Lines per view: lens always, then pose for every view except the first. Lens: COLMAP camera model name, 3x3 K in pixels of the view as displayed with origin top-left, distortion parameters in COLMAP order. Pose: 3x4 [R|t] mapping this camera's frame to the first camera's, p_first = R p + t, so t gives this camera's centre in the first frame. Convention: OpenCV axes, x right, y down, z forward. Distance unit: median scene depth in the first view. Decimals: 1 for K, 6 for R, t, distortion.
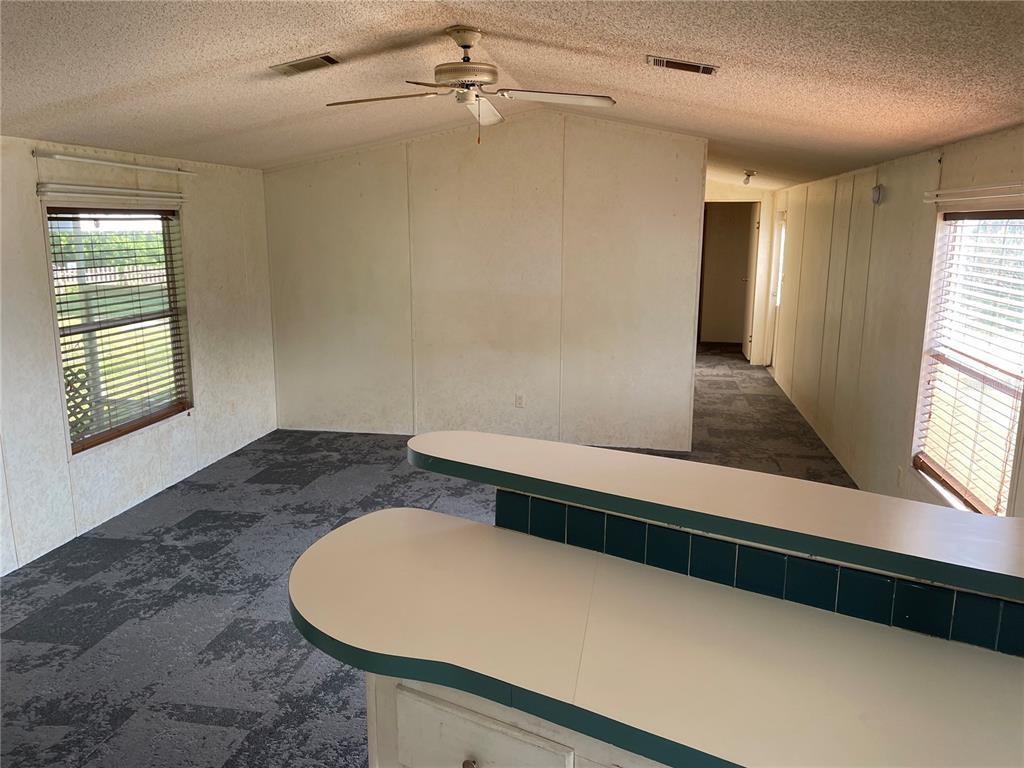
lens RADIAL K [[765.6, 0, 514.7], [0, 765.6, 369.7], [0, 0, 1]] dist [0.086384, -0.111755]
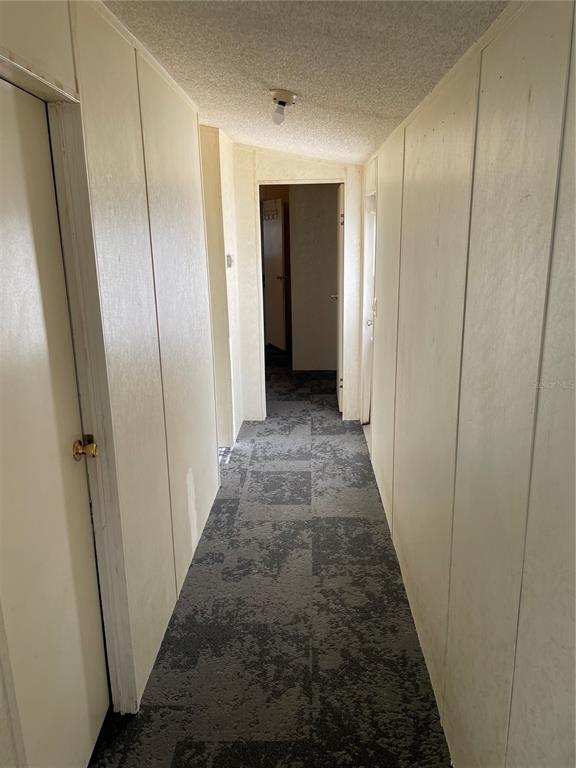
lens RADIAL K [[577.1, 0, 288.0], [0, 577.1, 384.0], [0, 0, 1]] dist [0.089589, -0.108433]
pose [[0.989380, -0.060583, 0.132126, 0.302607], [0.050292, 0.995535, 0.079886, -0.136434], [-0.136375, -0.072392, 0.988009, 0.779557]]
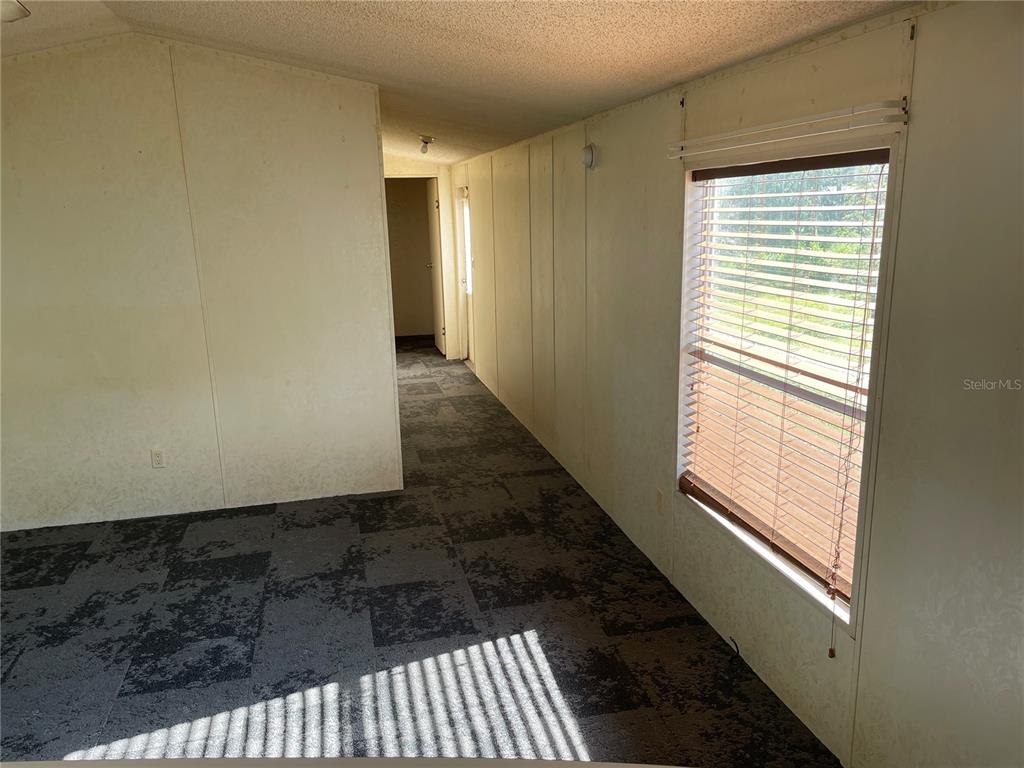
lens RADIAL K [[769.4, 0, 503.6], [0, 769.4, 388.6], [0, 0, 1]] dist [0.089589, -0.108433]
pose [[0.918860, -0.120572, 0.375712, 0.036558], [0.105598, 0.992580, 0.060278, -0.032767], [-0.380192, -0.015712, 0.924774, 0.219813]]
